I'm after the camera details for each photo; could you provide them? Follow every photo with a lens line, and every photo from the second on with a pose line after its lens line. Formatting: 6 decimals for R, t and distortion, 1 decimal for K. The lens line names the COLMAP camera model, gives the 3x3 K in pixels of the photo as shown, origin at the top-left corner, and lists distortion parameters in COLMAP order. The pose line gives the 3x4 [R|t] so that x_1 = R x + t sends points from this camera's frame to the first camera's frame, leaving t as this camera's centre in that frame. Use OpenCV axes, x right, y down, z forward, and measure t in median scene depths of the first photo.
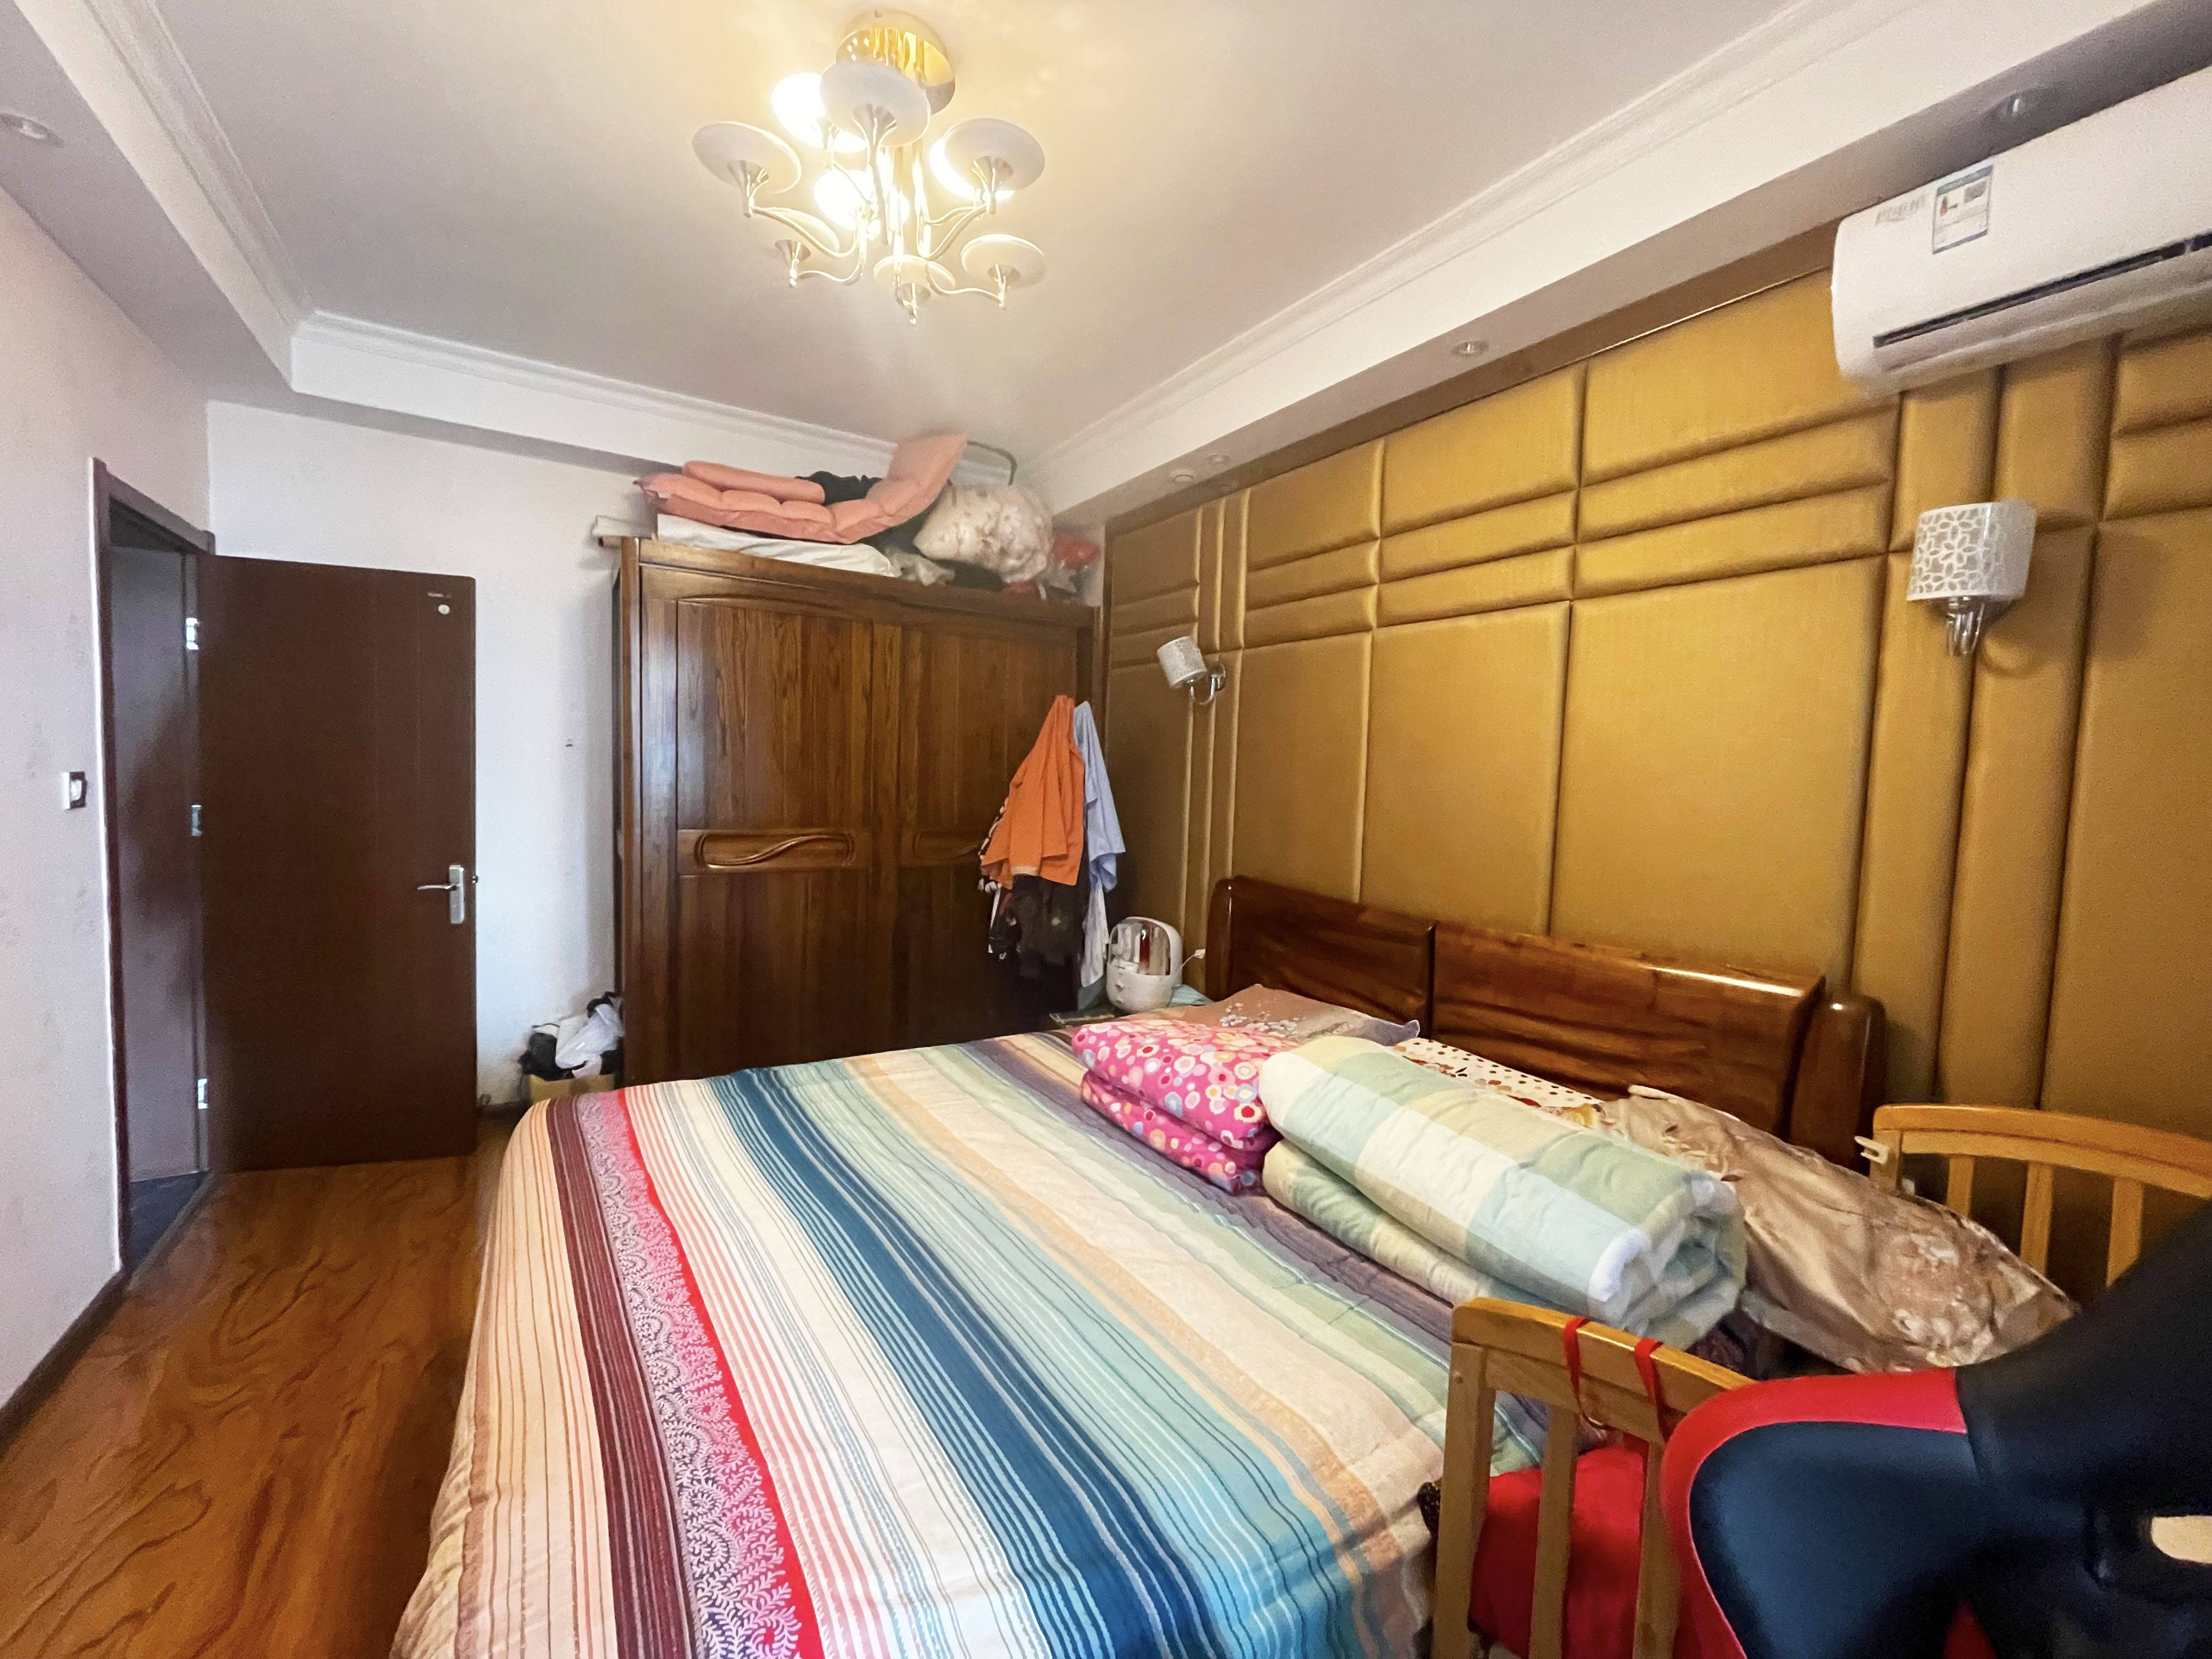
lens RADIAL K [[880.4, 0, 1104.0], [0, 880.4, 822.6], [0, 0, 1]] dist [0.001188, 0.000169]
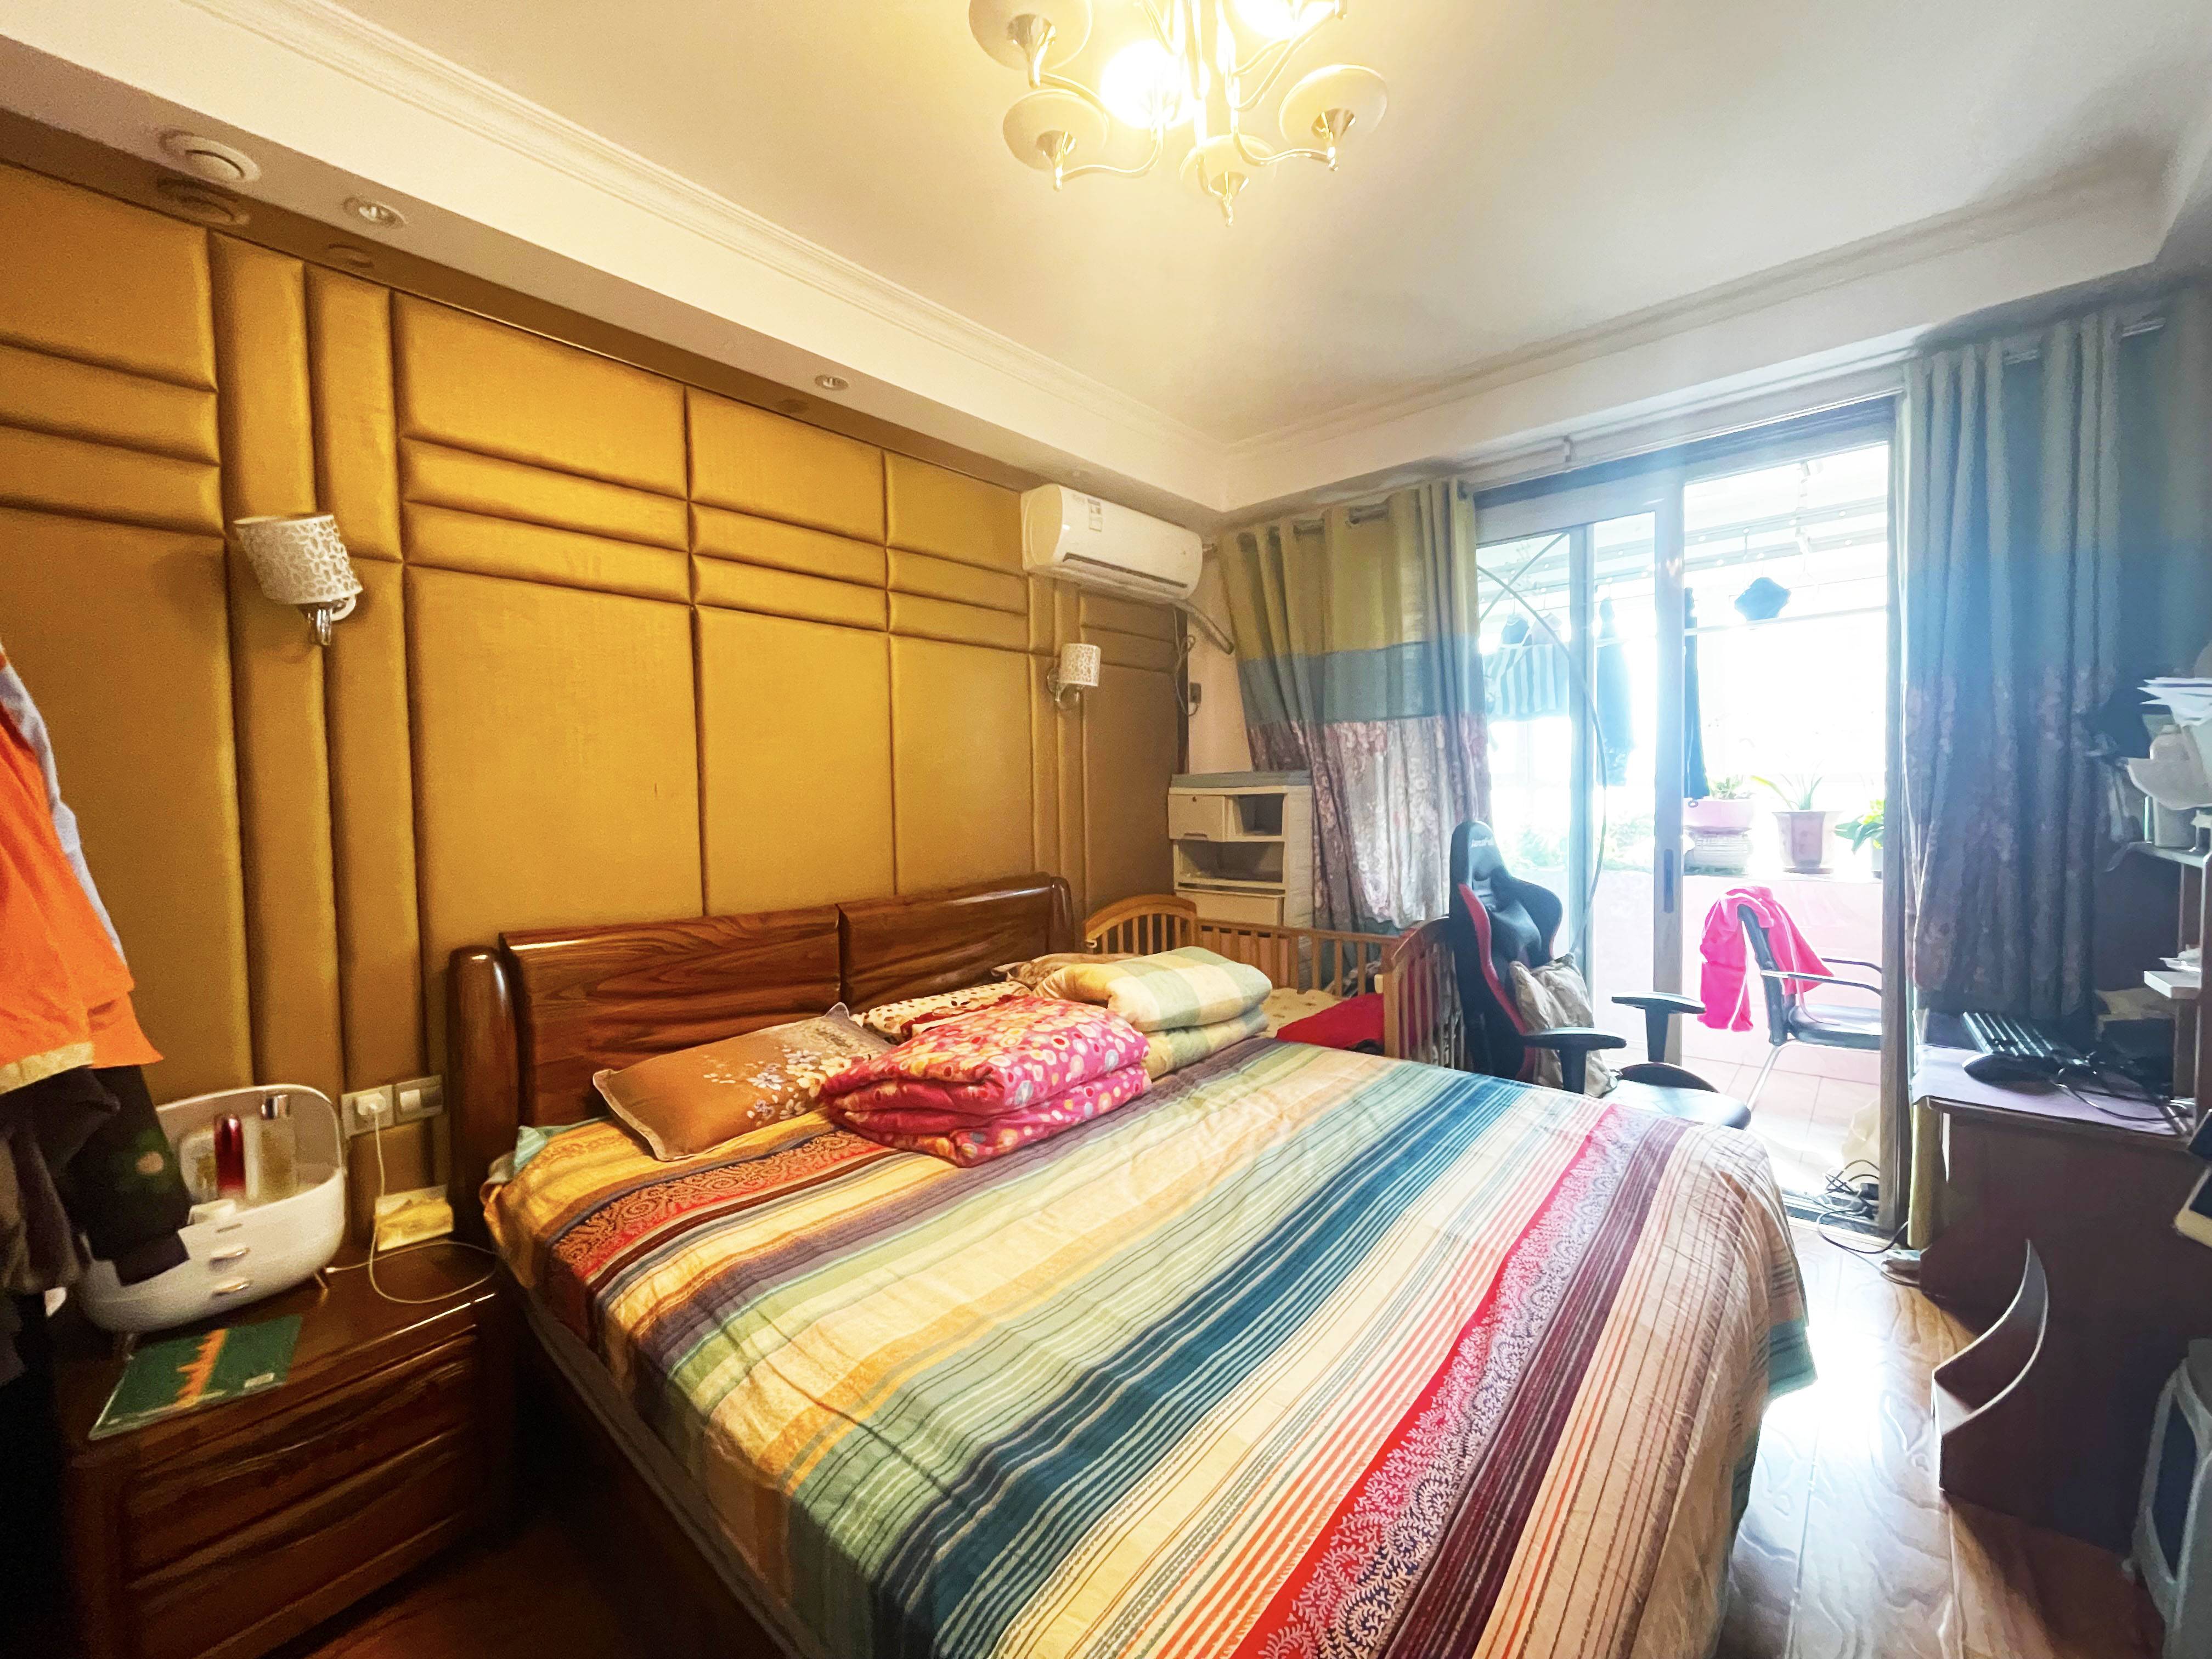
lens RADIAL K [[880.4, 0, 1104.0], [0, 880.4, 830.5], [0, 0, 1]] dist [0.001188, 0.000169]
pose [[-0.266971, -0.070831, 0.961098, -0.887521], [0.065110, 0.993691, 0.091319, -0.068950], [-0.961503, 0.086957, -0.260675, 1.156537]]
